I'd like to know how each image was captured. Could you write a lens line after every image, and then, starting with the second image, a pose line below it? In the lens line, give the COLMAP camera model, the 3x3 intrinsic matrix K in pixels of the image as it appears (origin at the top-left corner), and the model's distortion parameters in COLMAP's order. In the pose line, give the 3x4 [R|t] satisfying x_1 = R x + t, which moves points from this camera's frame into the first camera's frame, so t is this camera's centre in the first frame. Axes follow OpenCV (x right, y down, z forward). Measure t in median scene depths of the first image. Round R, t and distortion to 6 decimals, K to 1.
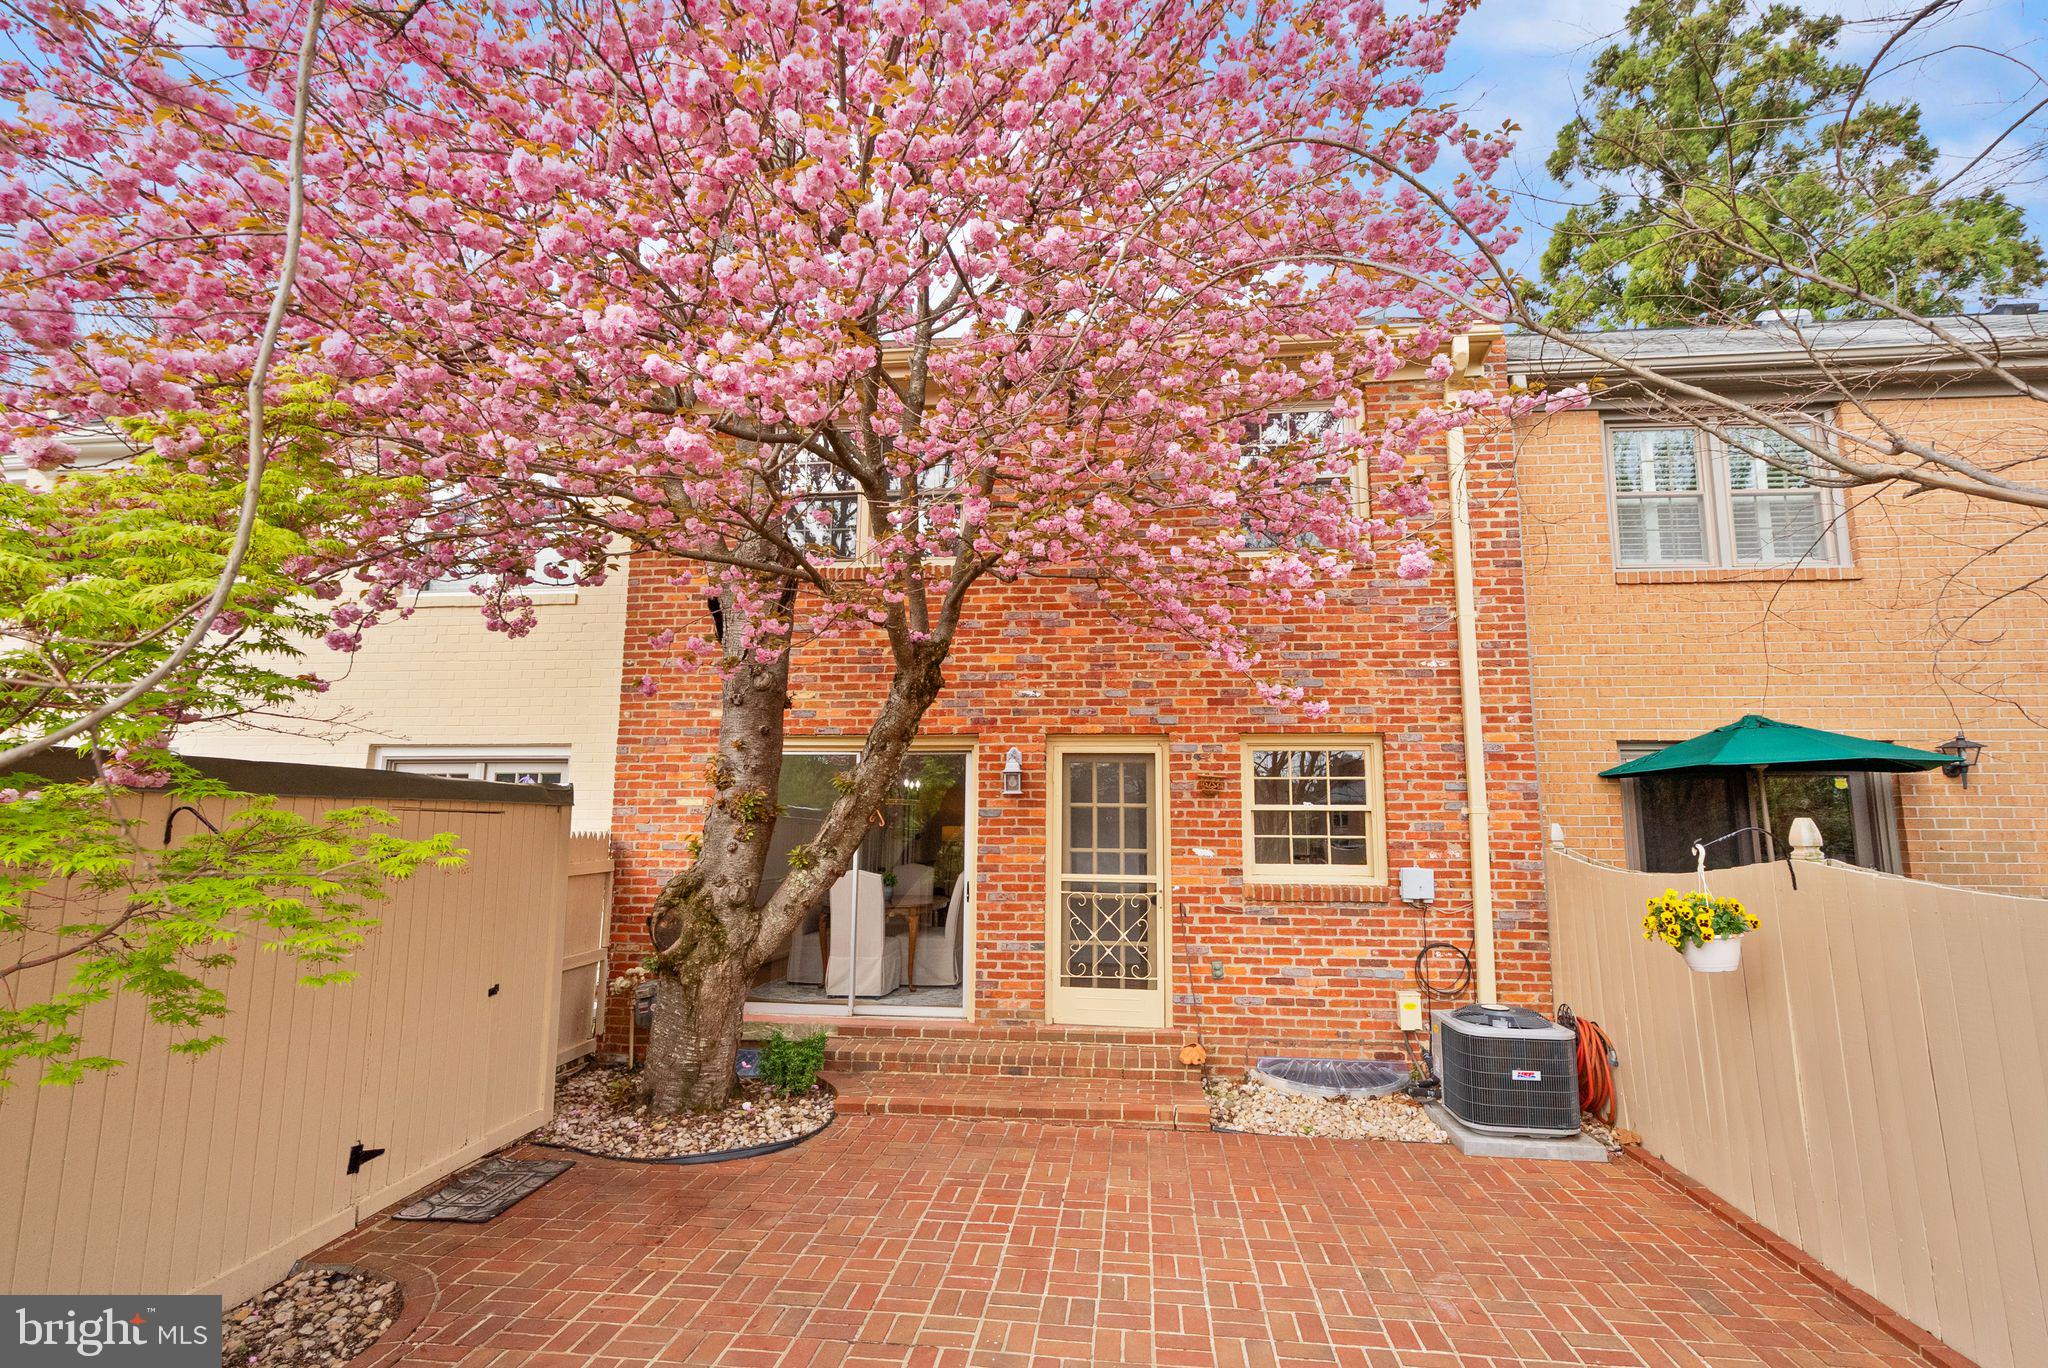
lens RADIAL K [[943.1, 0, 1037.9], [0, 943.1, 688.3], [0, 0, 1]] dist [-0.006675, 0.003345]
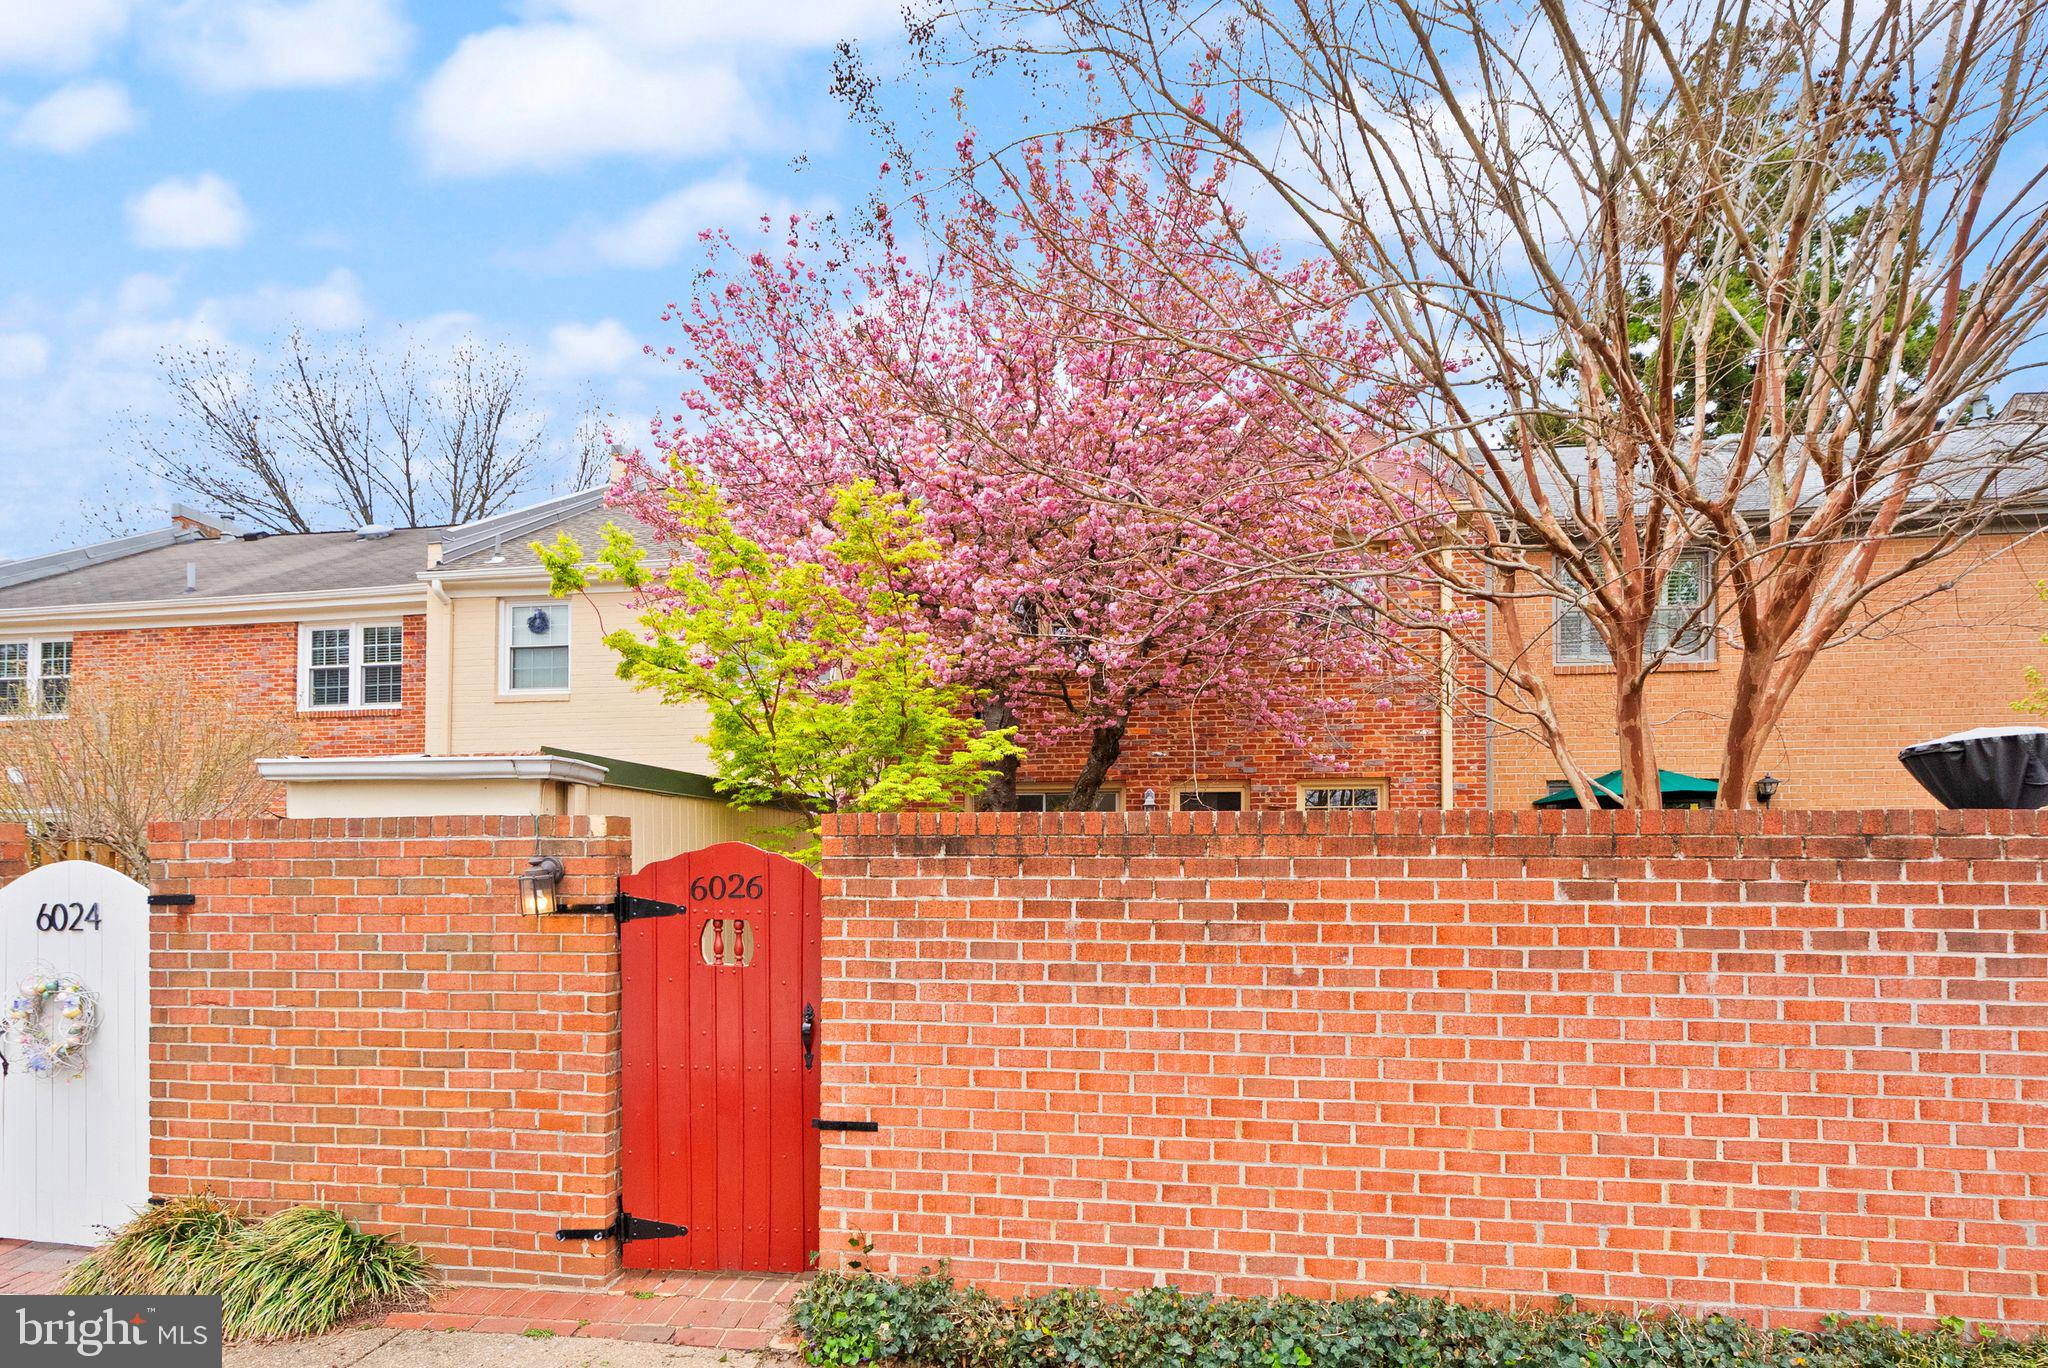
lens RADIAL K [[943.1, 0, 1046.0], [0, 943.1, 859.3], [0, 0, 1]] dist [-0.006675, 0.003345]
pose [[0.999151, -0.007645, -0.040484, -0.146257], [0.013161, 0.990374, 0.137793, -0.042653], [0.039041, -0.138209, 0.989633, -0.611764]]
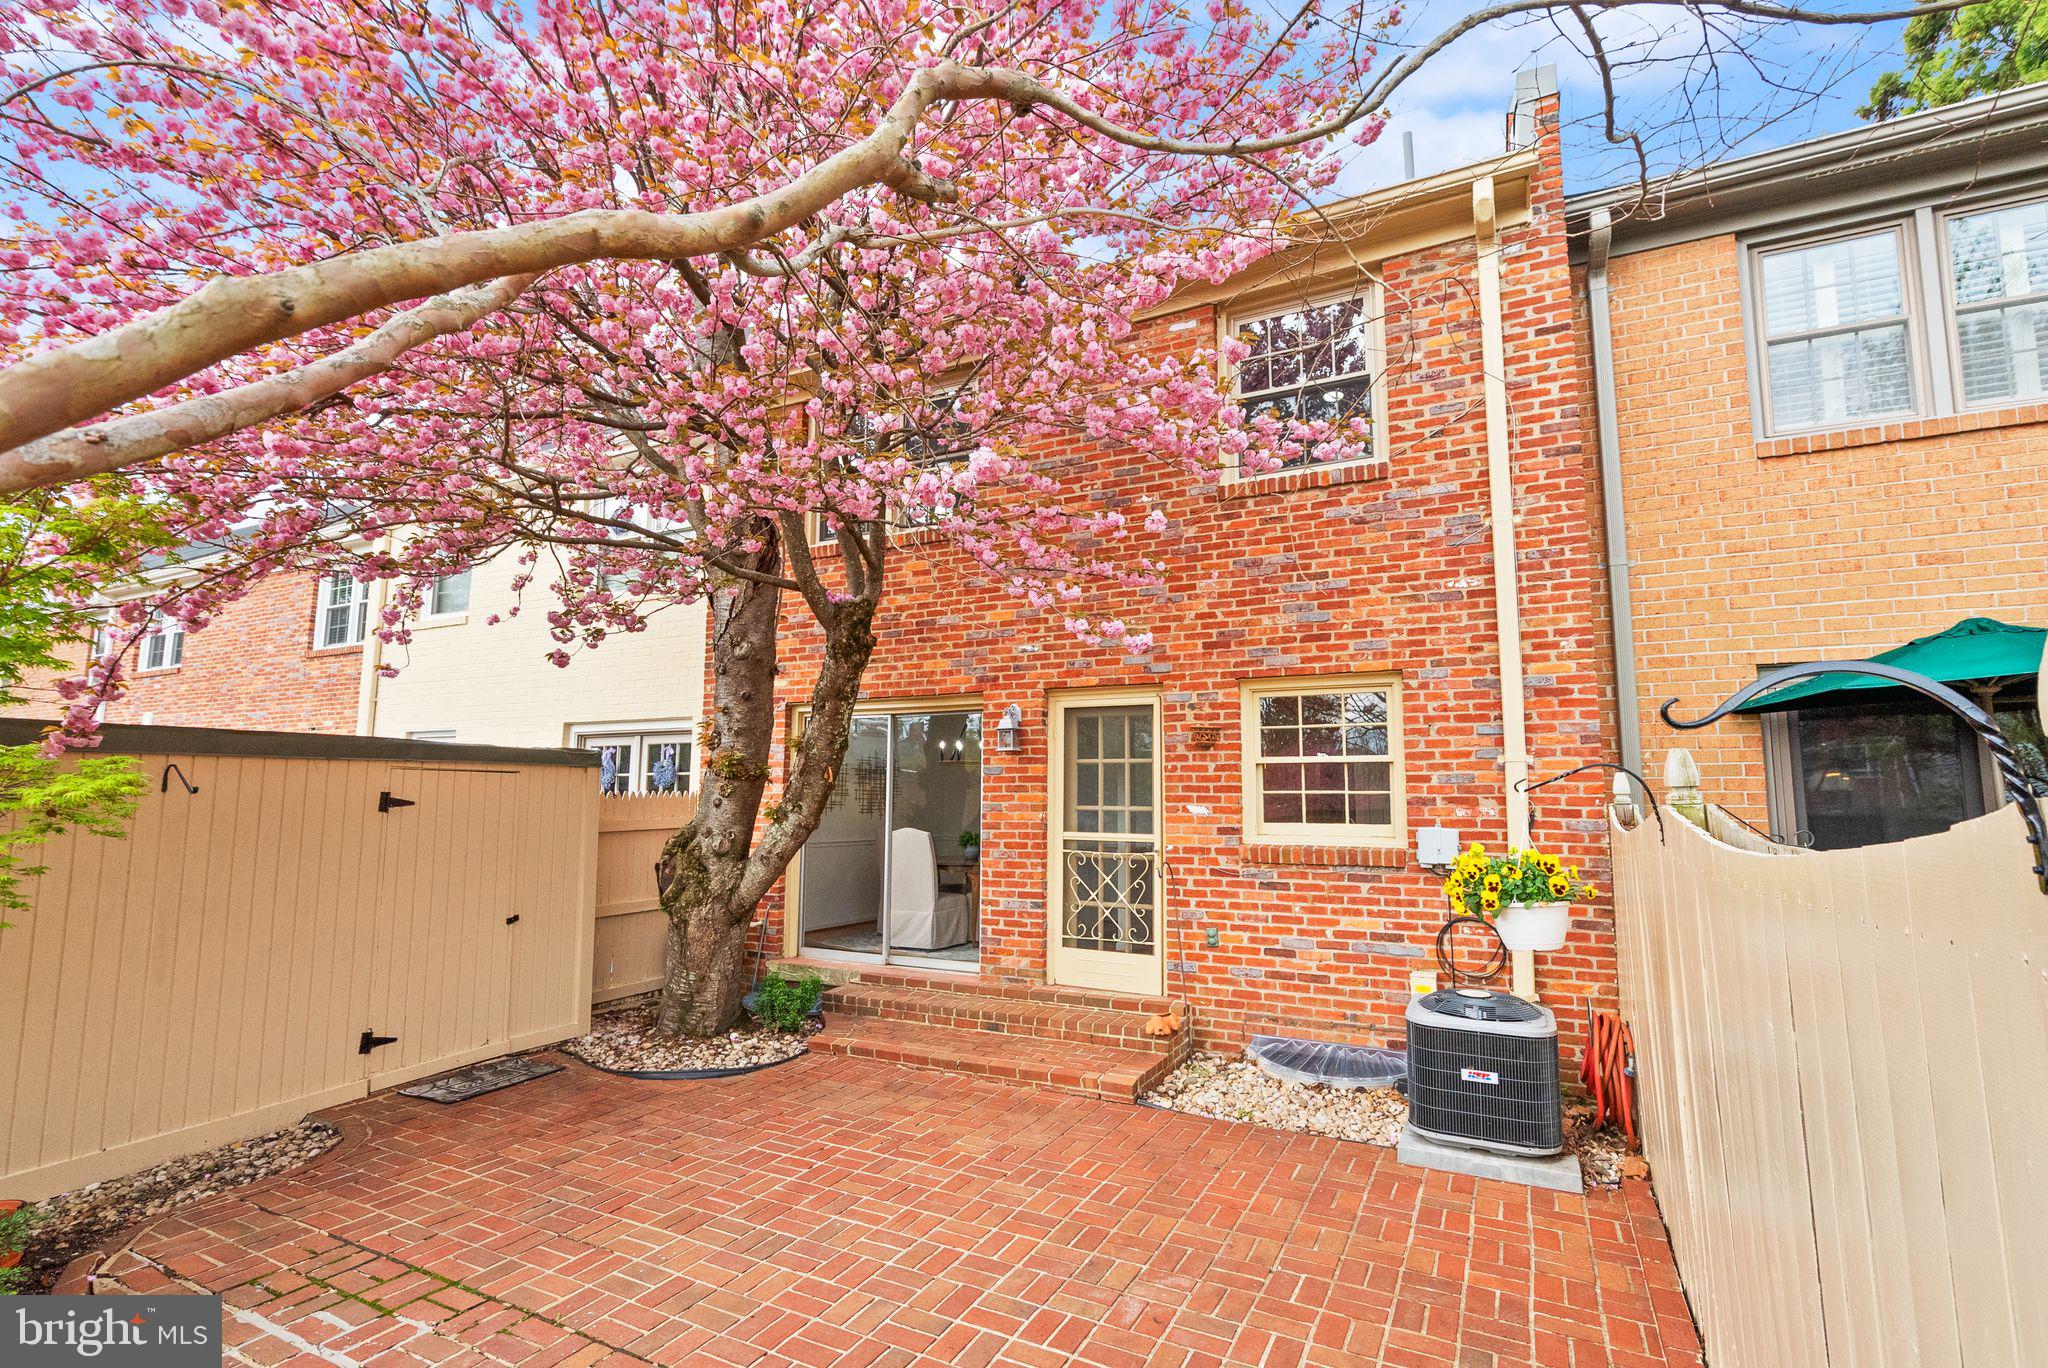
lens RADIAL K [[943.1, 0, 1012.8], [0, 943.1, 686.2], [0, 0, 1]] dist [-0.006675, 0.003345]
pose [[0.935817, -0.045074, -0.349591, 0.349906], [0.054730, 0.998343, 0.017788, 0.028993], [0.348210, -0.035779, 0.936733, 0.084146]]
